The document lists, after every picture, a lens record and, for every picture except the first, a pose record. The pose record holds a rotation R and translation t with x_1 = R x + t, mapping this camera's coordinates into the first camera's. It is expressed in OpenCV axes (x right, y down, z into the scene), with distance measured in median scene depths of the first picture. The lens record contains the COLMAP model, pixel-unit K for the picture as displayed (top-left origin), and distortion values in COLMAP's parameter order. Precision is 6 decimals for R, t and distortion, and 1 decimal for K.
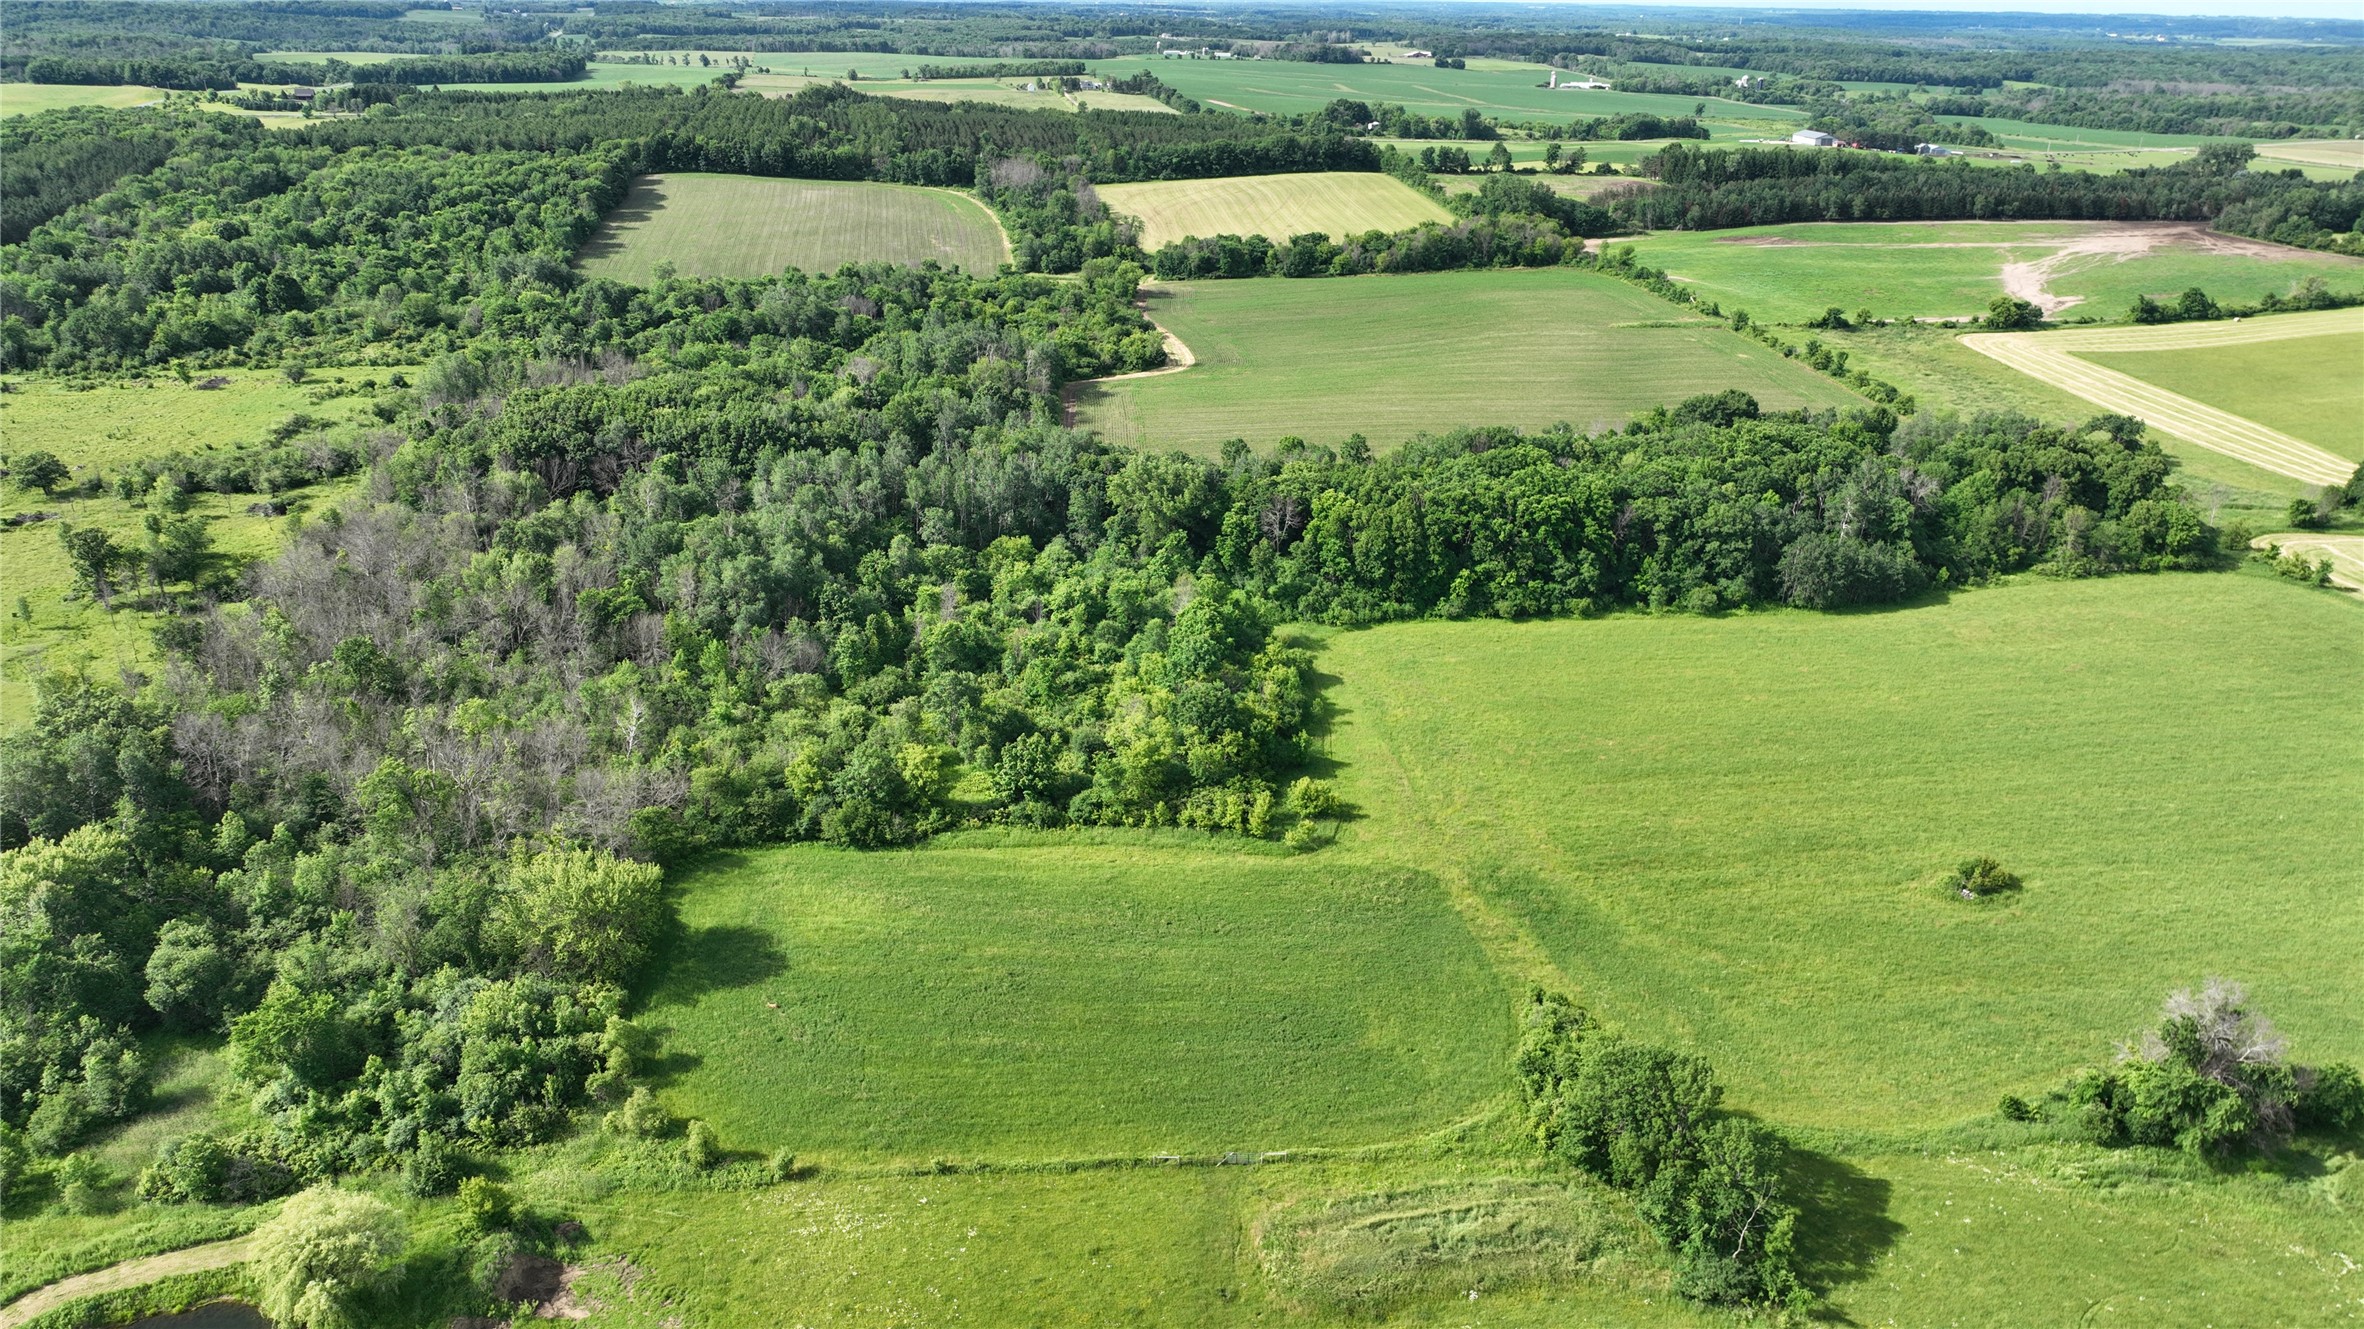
lens RADIAL K [[1671.2, 0, 1185.4], [0, 1671.2, 671.7], [0, 0, 1]] dist [-0.003030, 0.018409]
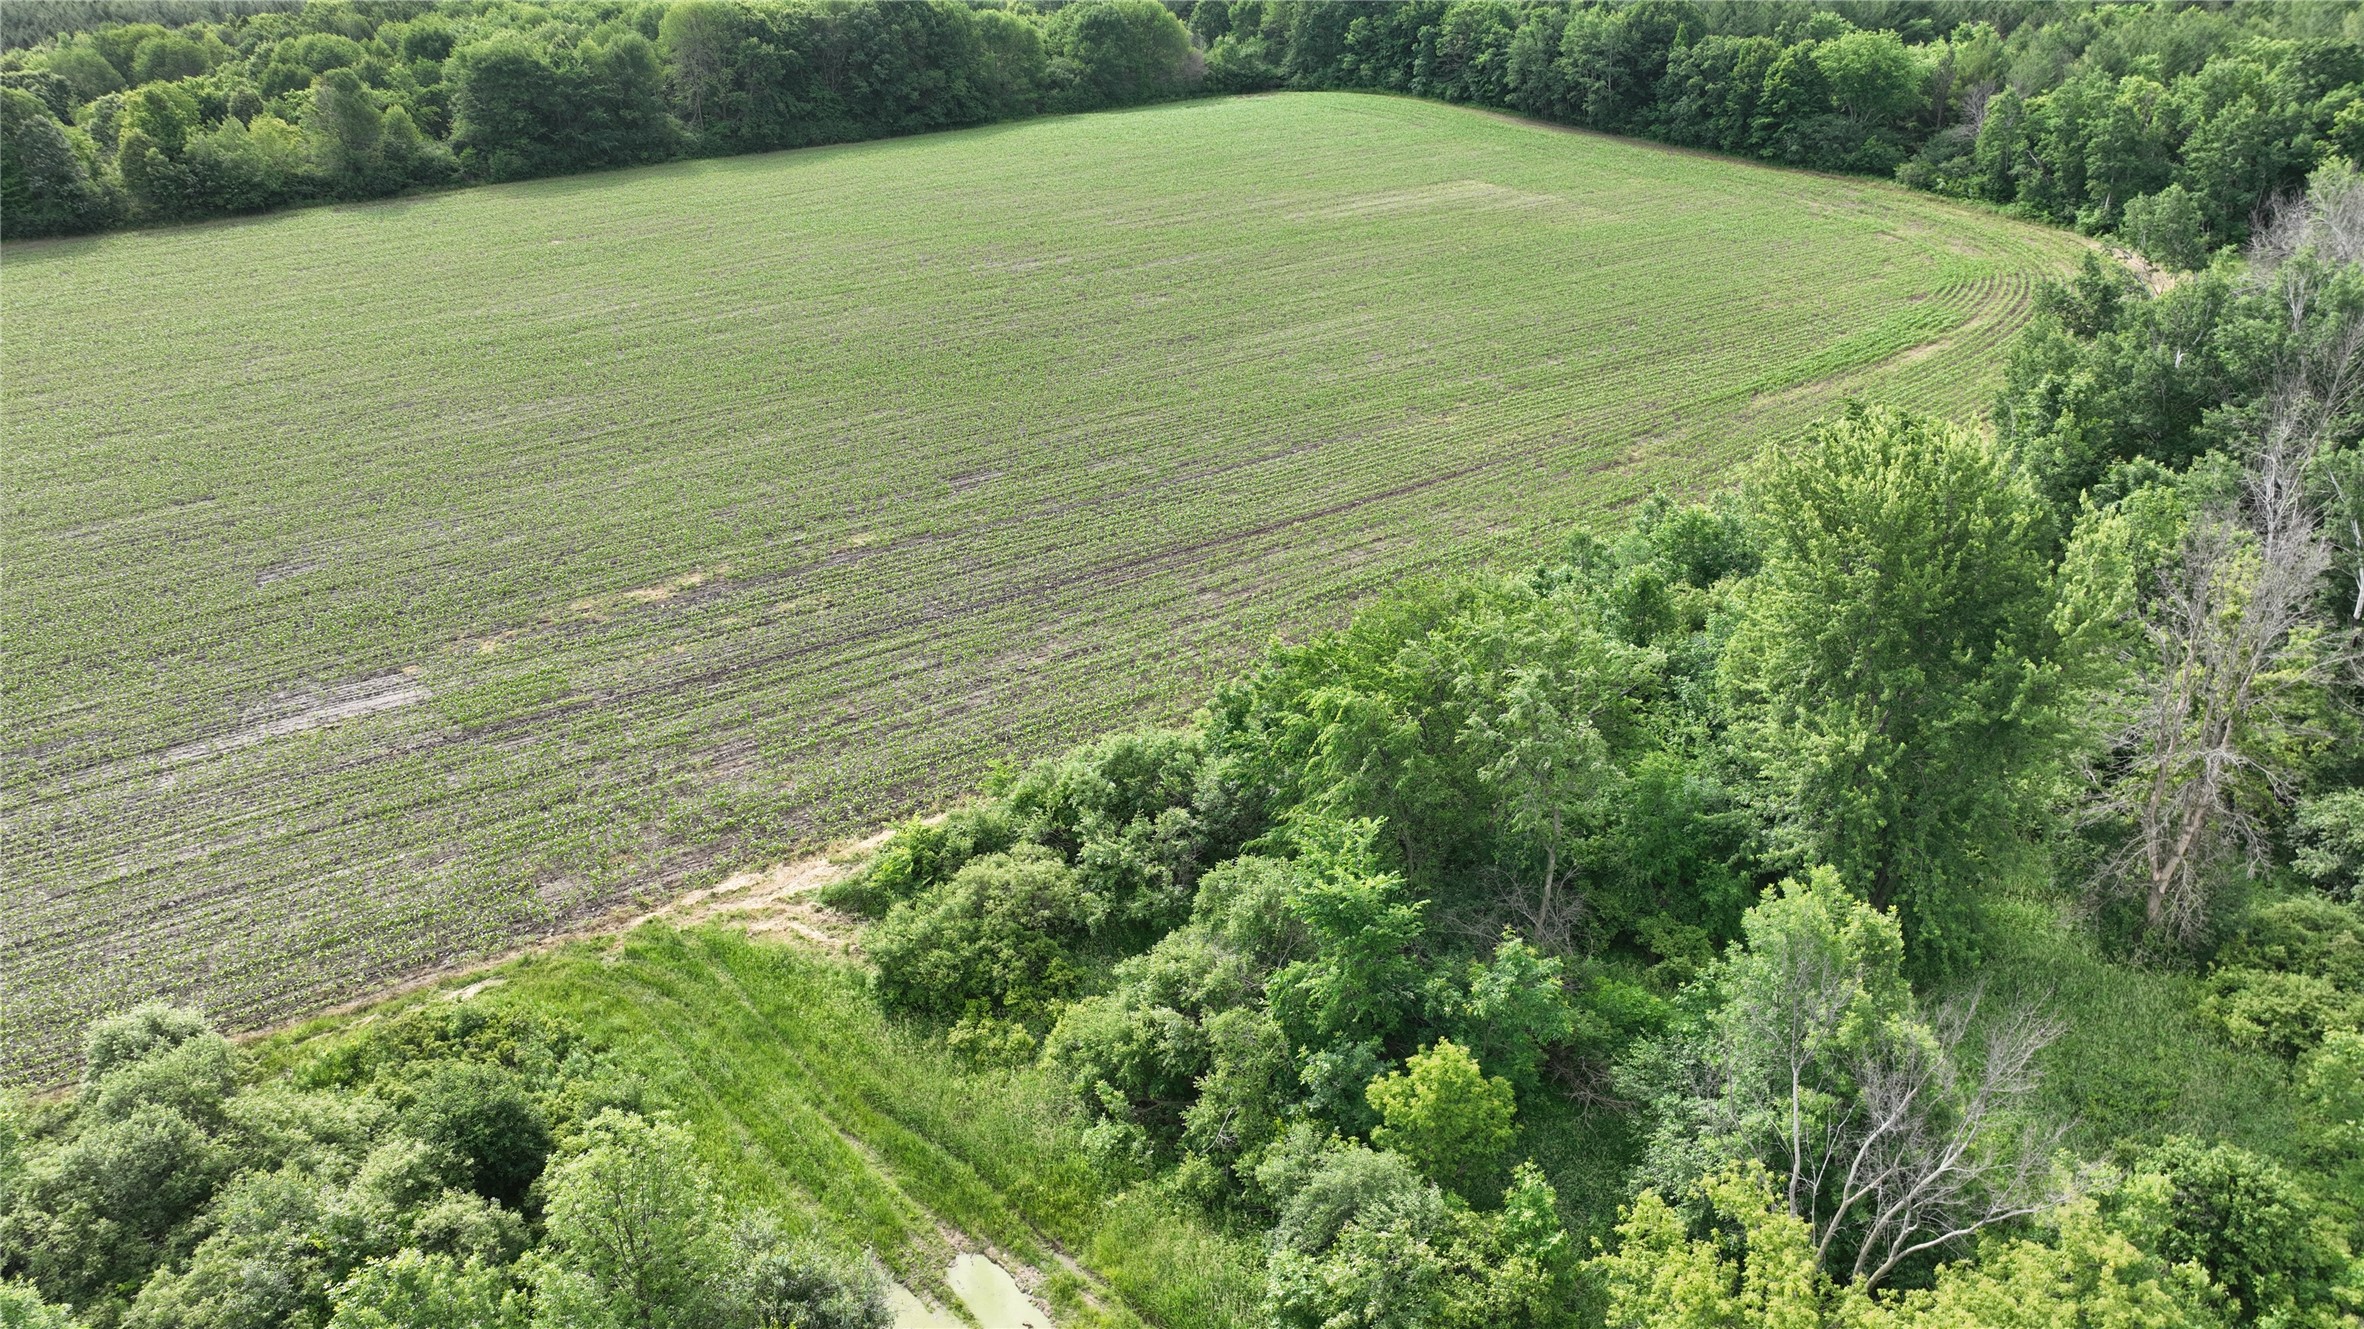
lens RADIAL K [[1671.2, 0, 1185.4], [0, 1671.2, 671.7], [0, 0, 1]] dist [-0.003030, 0.018409]
pose [[0.448577, 0.344558, -0.824657, -0.021311], [-0.344376, 0.918087, 0.196270, -0.246792], [0.824733, 0.195950, 0.530490, 0.821163]]
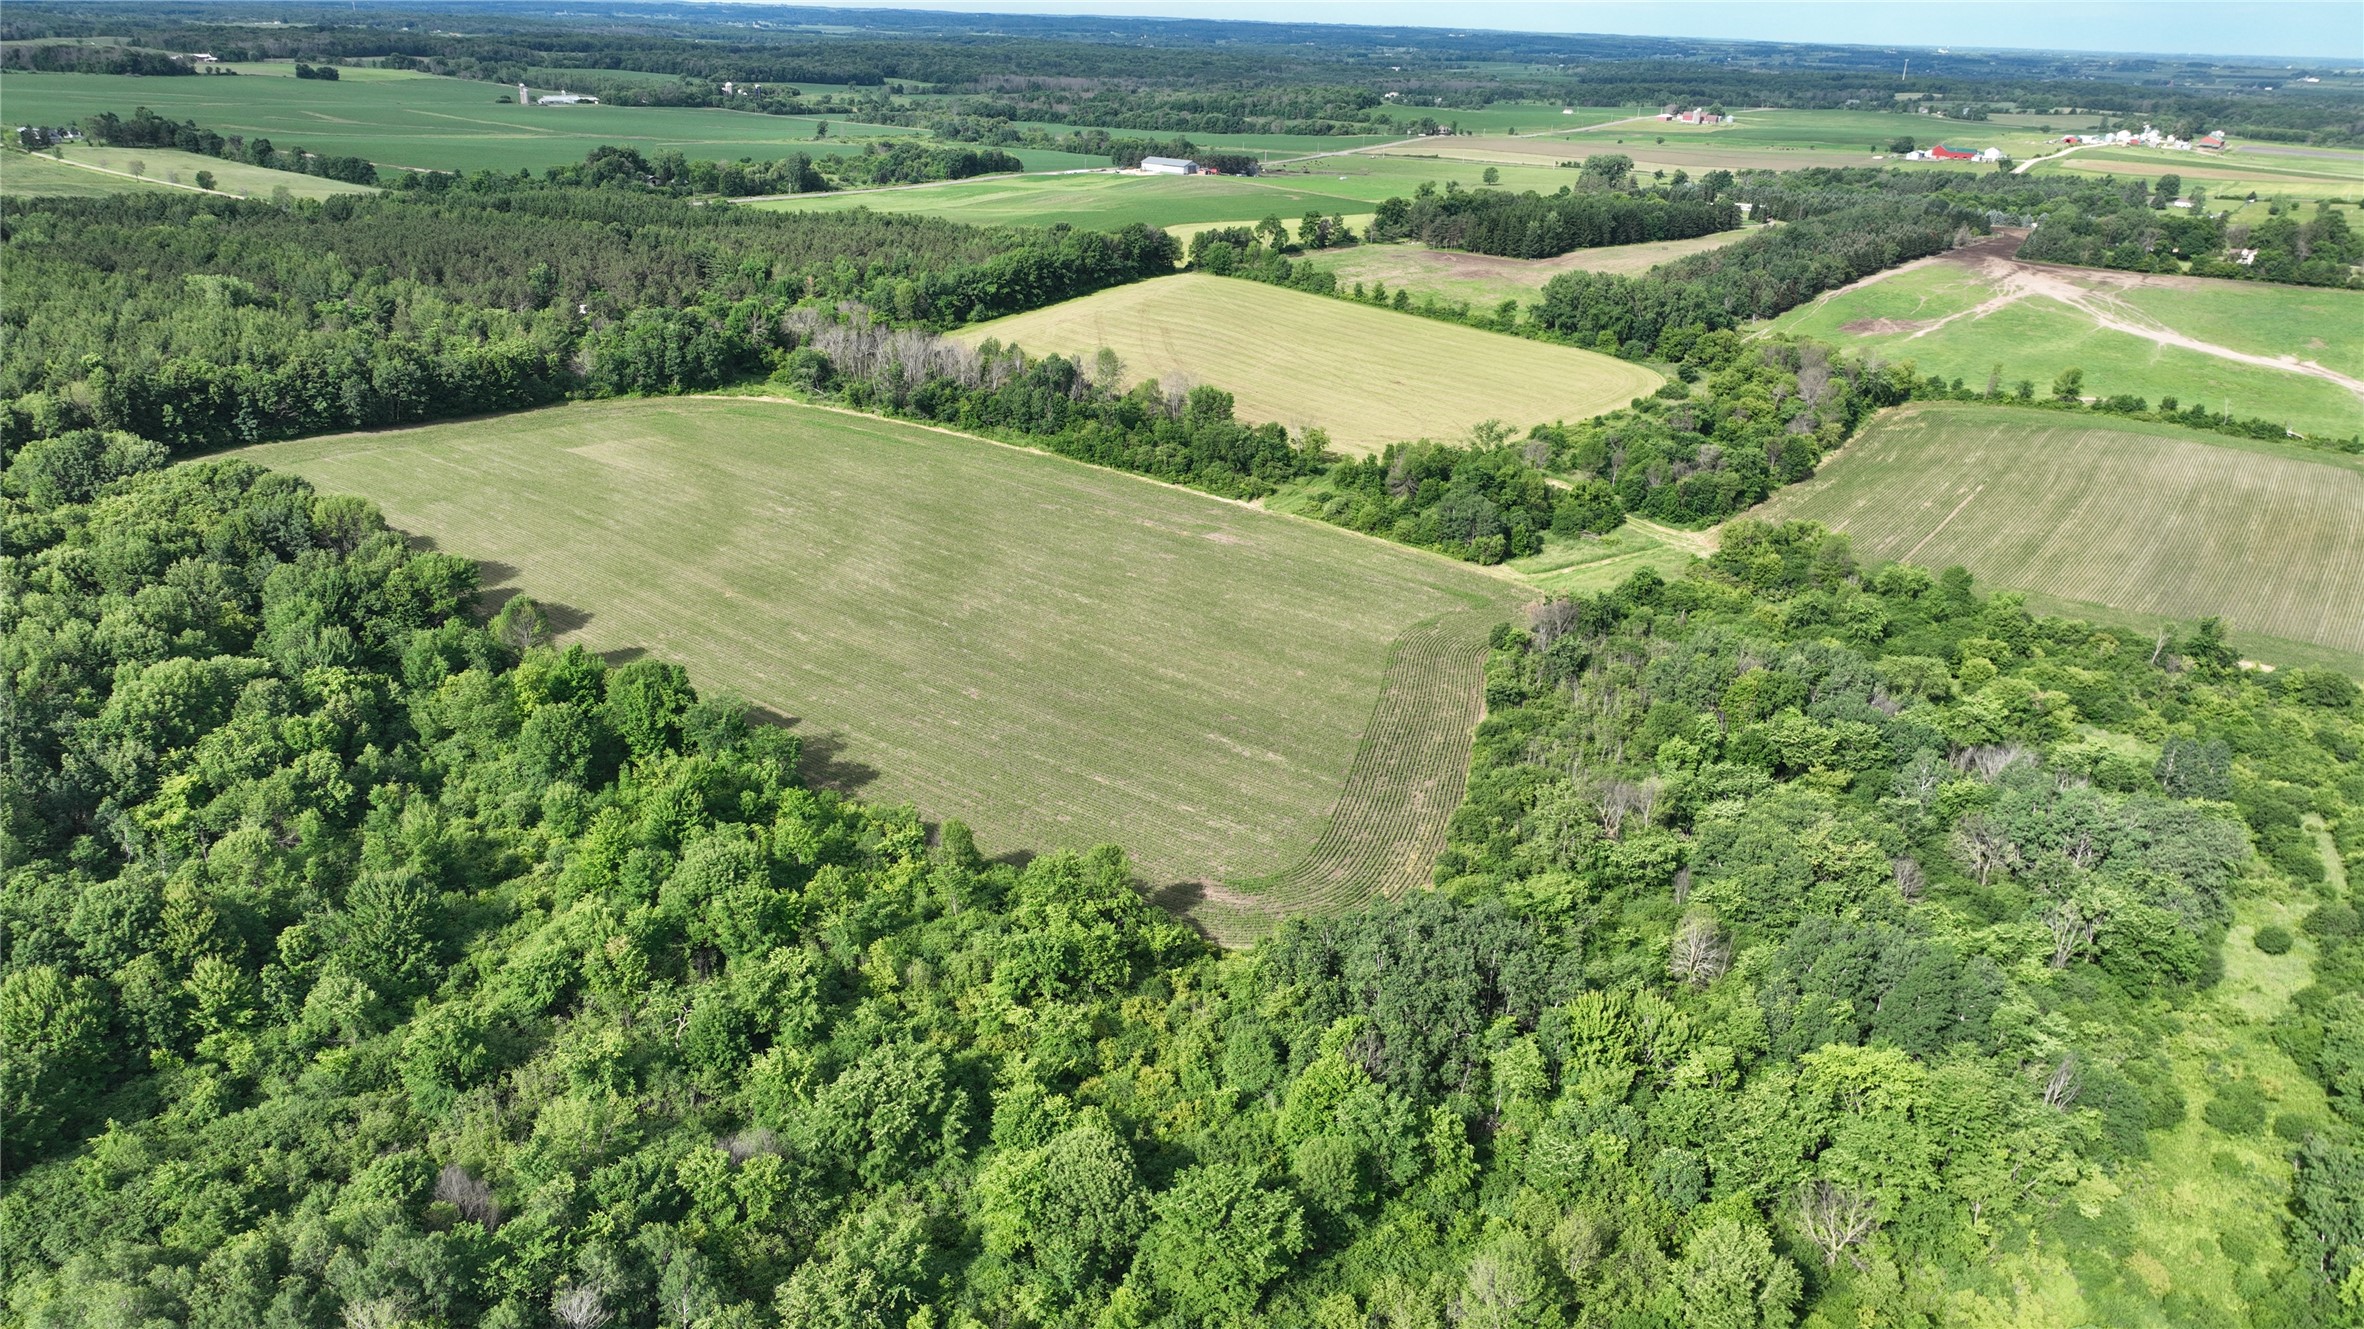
lens RADIAL K [[1657.5, 0, 1194.7], [0, 1657.5, 665.7], [0, 0, 1]] dist [-0.005060, 0.020600]
pose [[0.697242, -0.261746, 0.667340, -0.415230], [0.255825, 0.960508, 0.109445, -0.228083], [-0.669632, 0.094412, 0.736668, 0.529477]]
